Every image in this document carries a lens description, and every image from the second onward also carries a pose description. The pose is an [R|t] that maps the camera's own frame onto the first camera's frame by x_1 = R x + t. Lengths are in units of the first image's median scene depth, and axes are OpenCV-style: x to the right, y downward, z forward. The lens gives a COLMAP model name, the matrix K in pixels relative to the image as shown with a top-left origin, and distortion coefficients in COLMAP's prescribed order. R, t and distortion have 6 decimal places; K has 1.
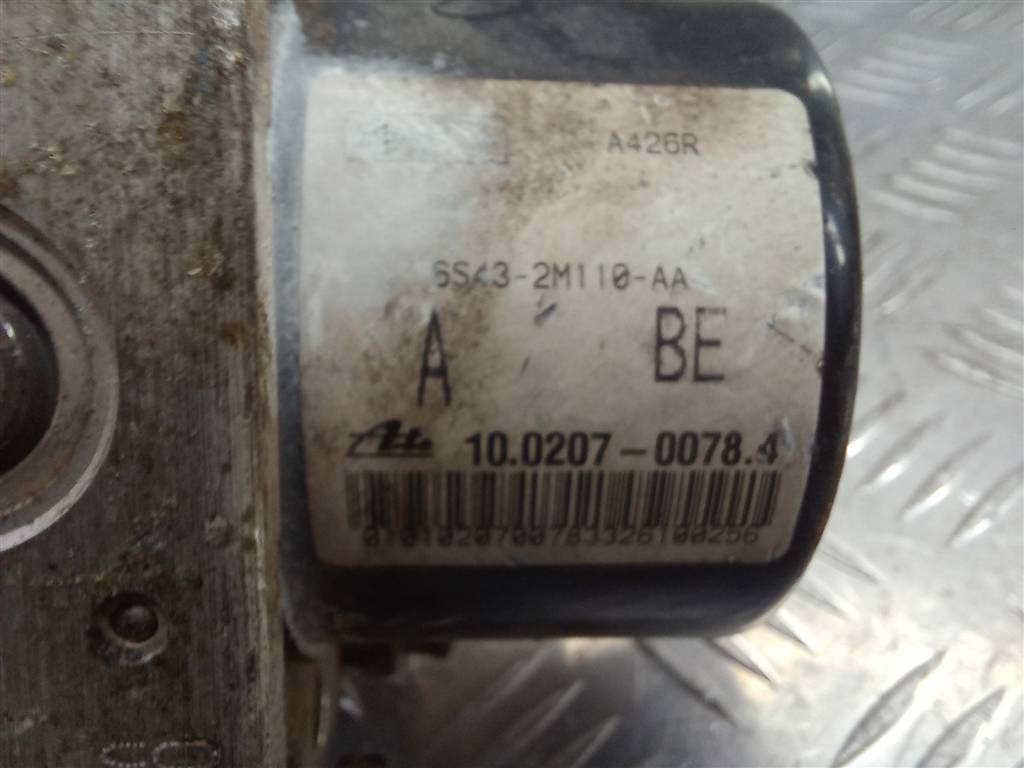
lens RADIAL K [[411.1, 0, 511.1], [0, 411.1, 377.9], [0, 0, 1]] dist [-0.000465, 0.000041]
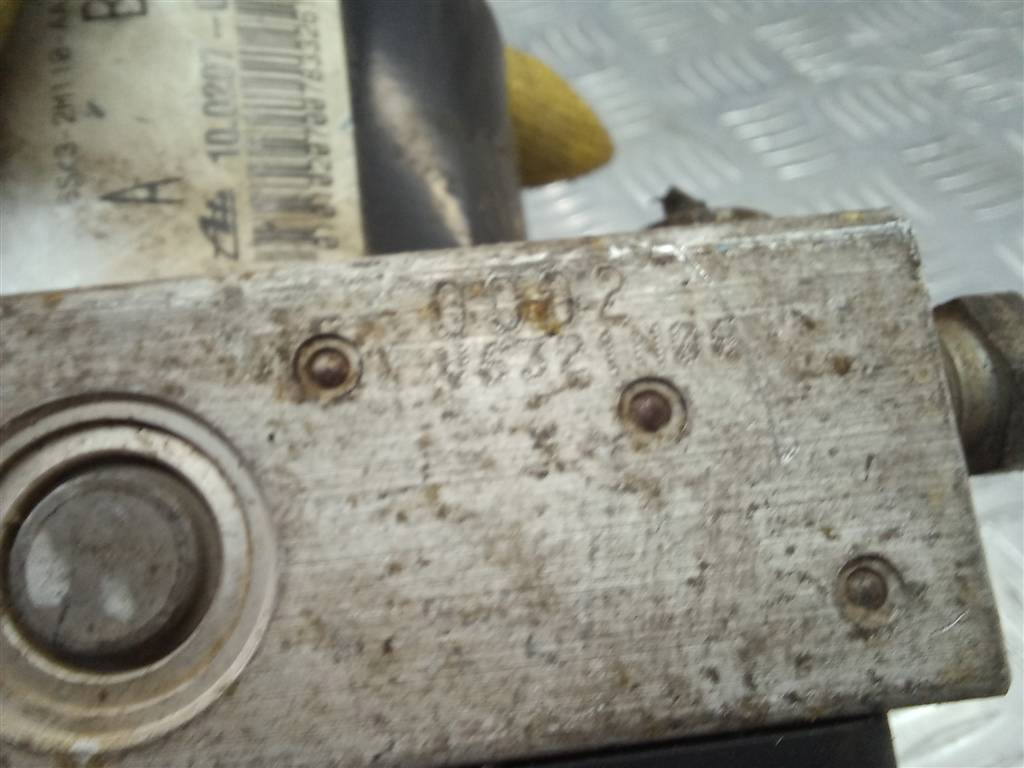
lens RADIAL K [[411.1, 0, 511.1], [0, 411.1, 377.9], [0, 0, 1]] dist [-0.000465, 0.000041]
pose [[-0.142287, -0.987551, 0.067065, -0.878050], [0.987954, -0.145856, -0.051706, 0.918625], [0.060844, 0.058901, 0.996408, -0.051019]]
